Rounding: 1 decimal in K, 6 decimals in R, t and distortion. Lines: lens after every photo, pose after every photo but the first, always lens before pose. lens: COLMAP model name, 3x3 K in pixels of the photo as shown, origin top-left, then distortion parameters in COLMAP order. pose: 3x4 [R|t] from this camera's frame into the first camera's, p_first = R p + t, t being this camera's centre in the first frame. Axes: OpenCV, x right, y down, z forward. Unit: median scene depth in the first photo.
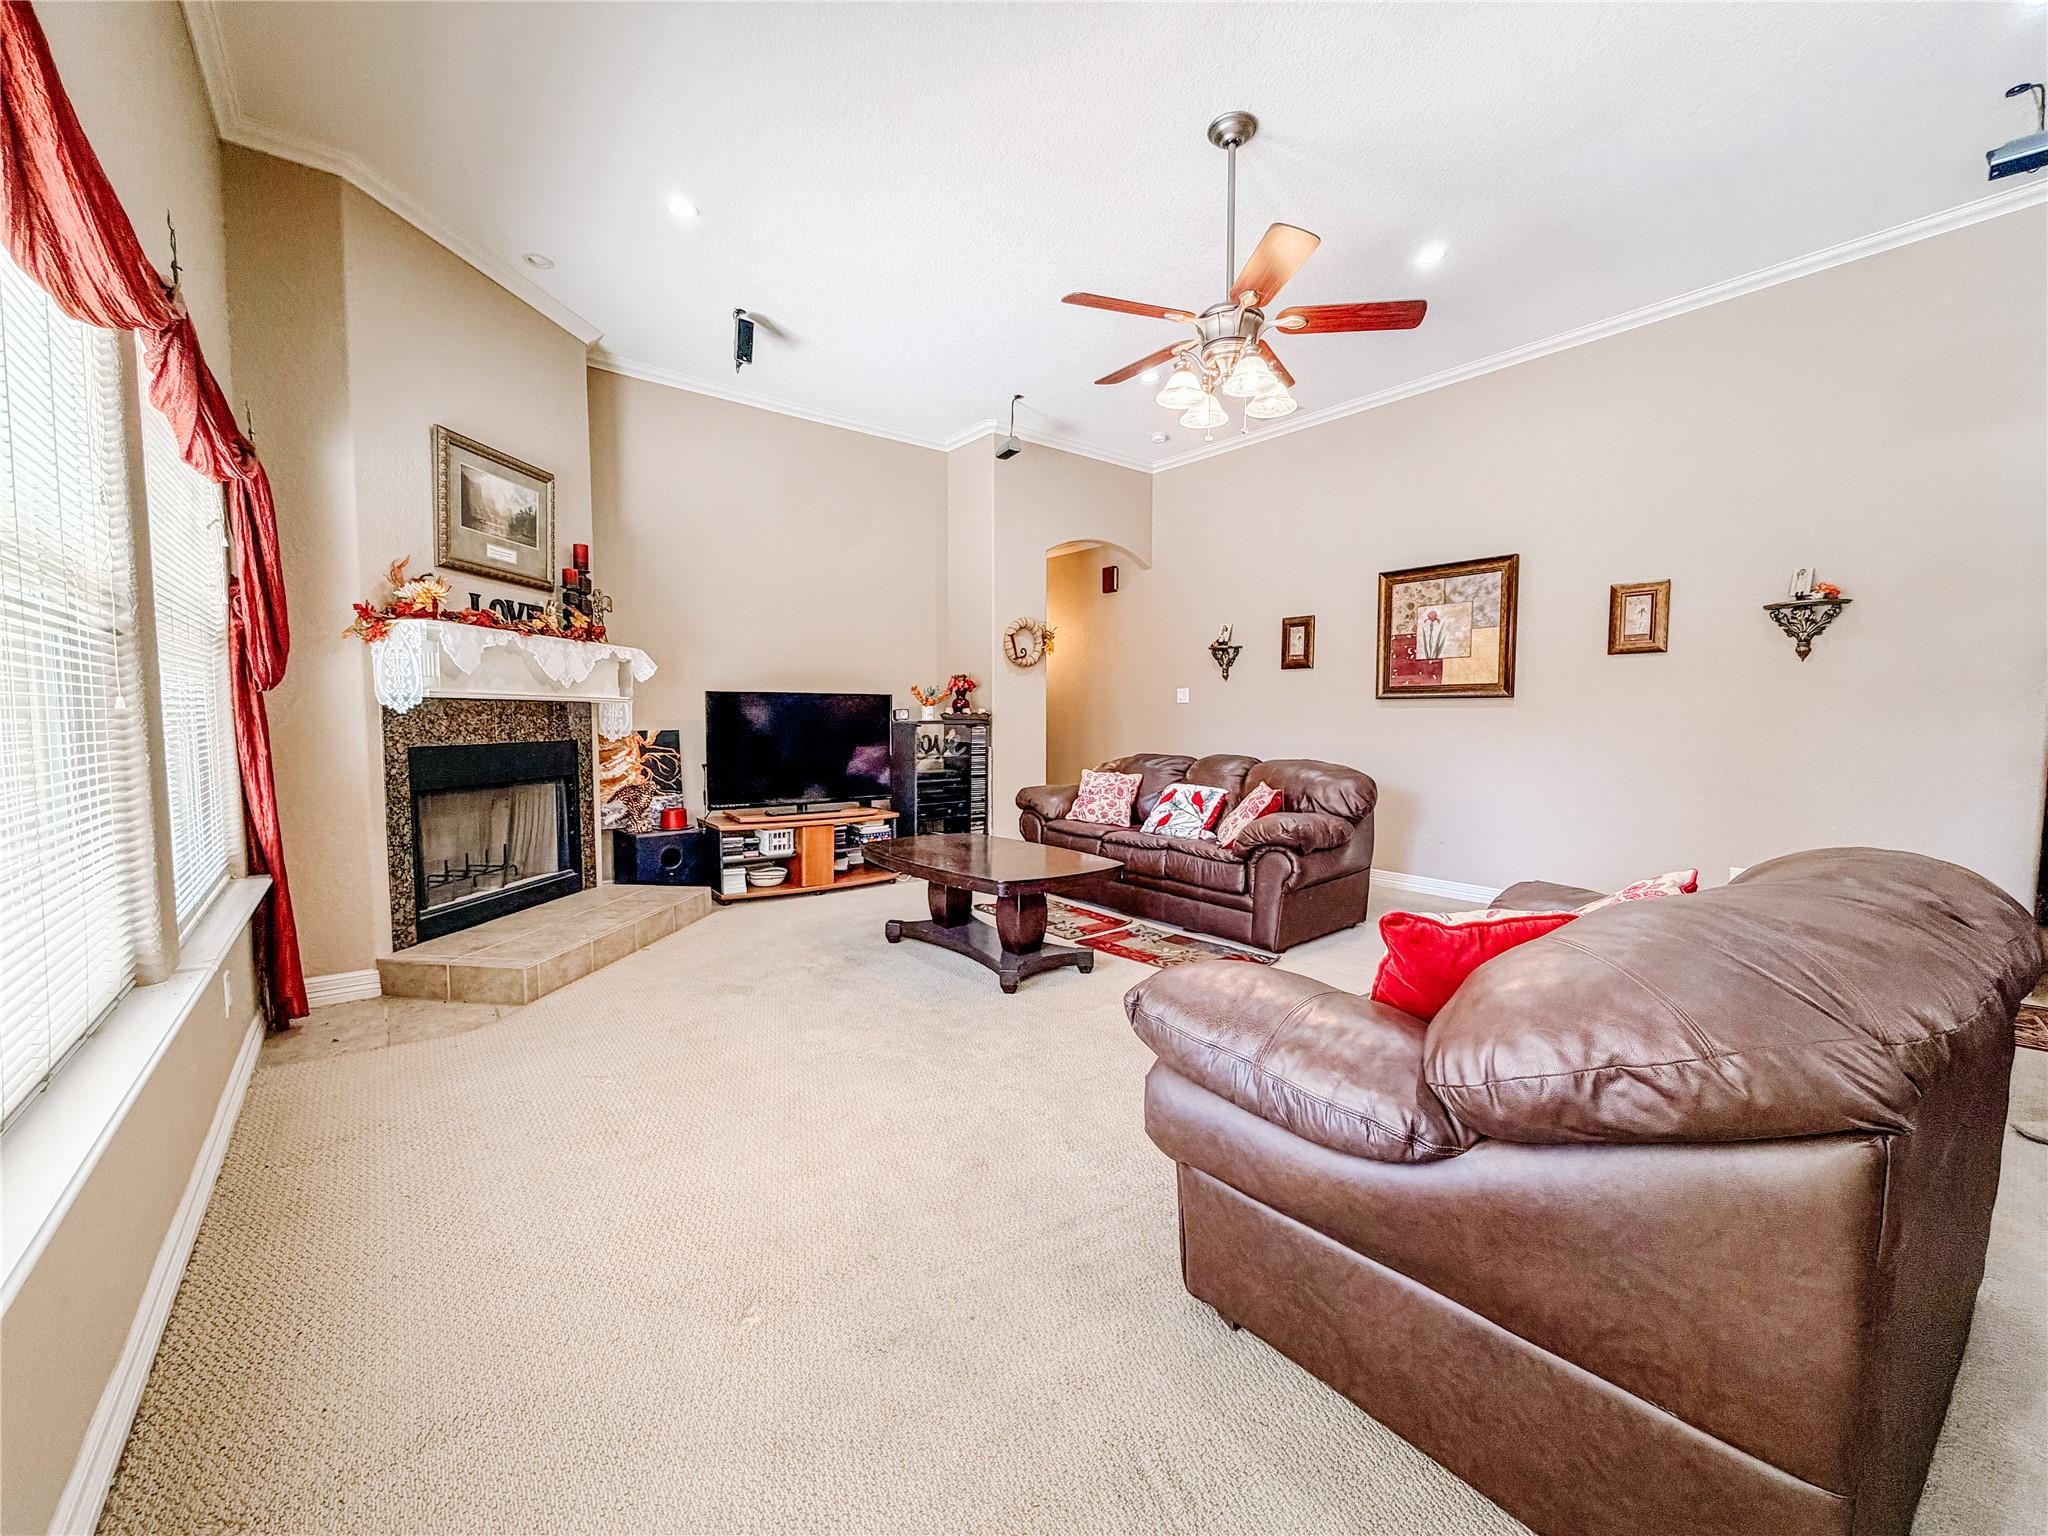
lens RADIAL K [[816.1, 0, 1018.8], [0, 816.1, 762.7], [0, 0, 1]] dist [-0.000673, 0.000054]
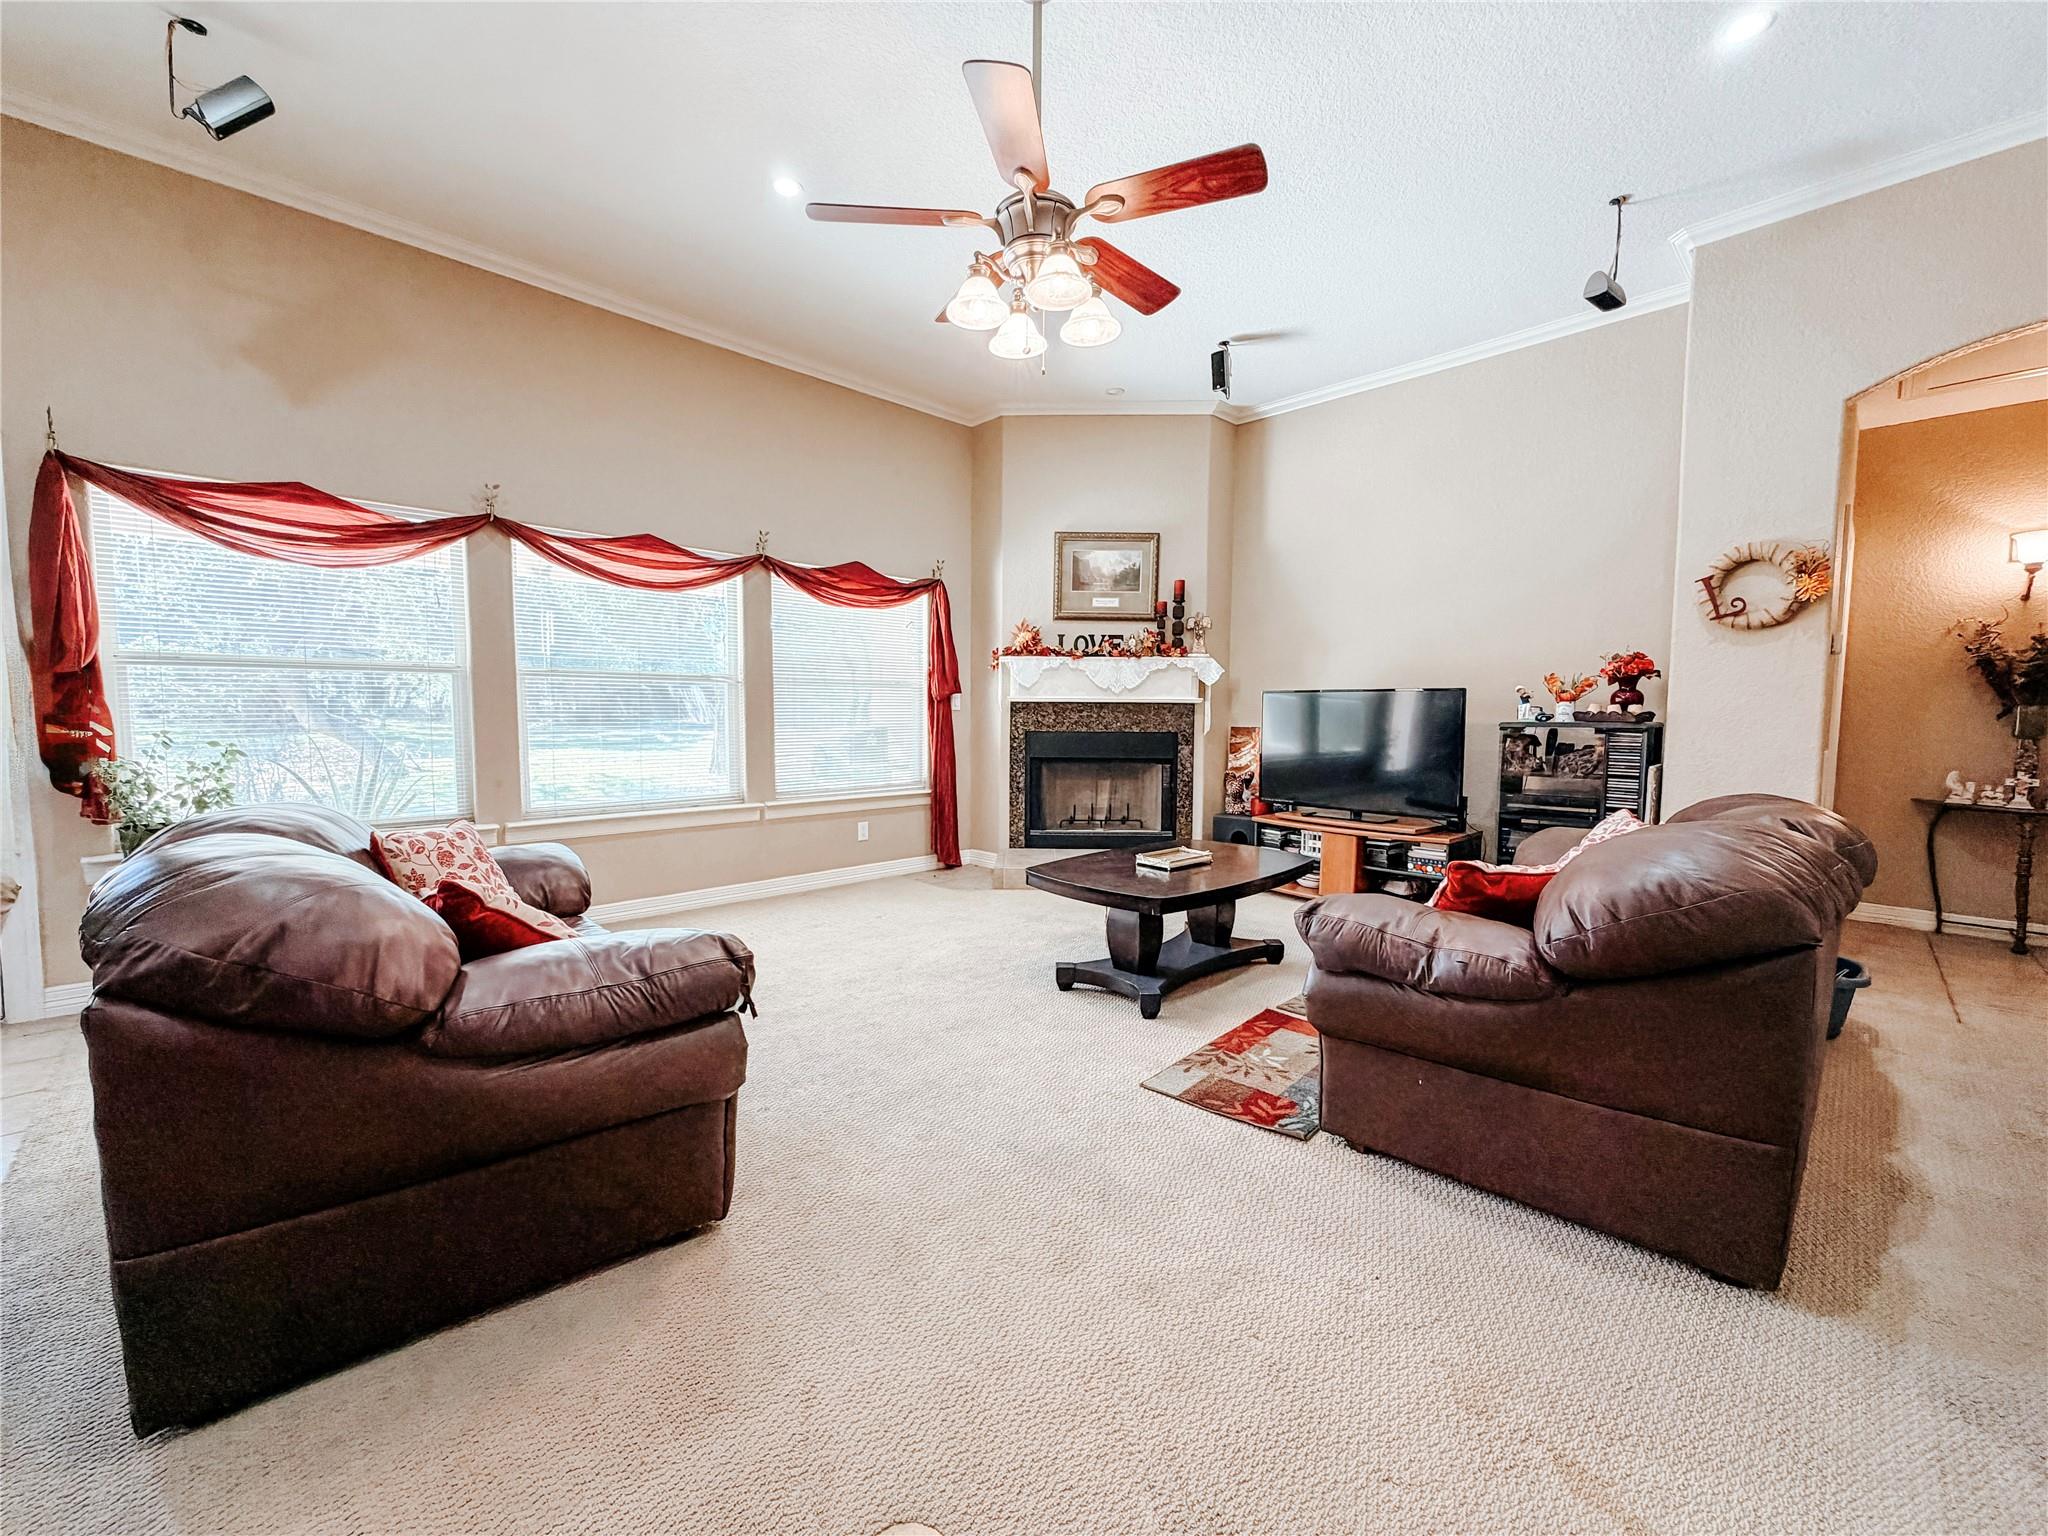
lens RADIAL K [[816.1, 0, 1022.9], [0, 816.1, 774.3], [0, 0, 1]] dist [-0.000673, 0.000054]
pose [[0.102397, 0.072941, -0.992066, 0.819348], [-0.064402, 0.995702, 0.066561, -0.036931], [0.992657, 0.057076, 0.106655, 0.711561]]
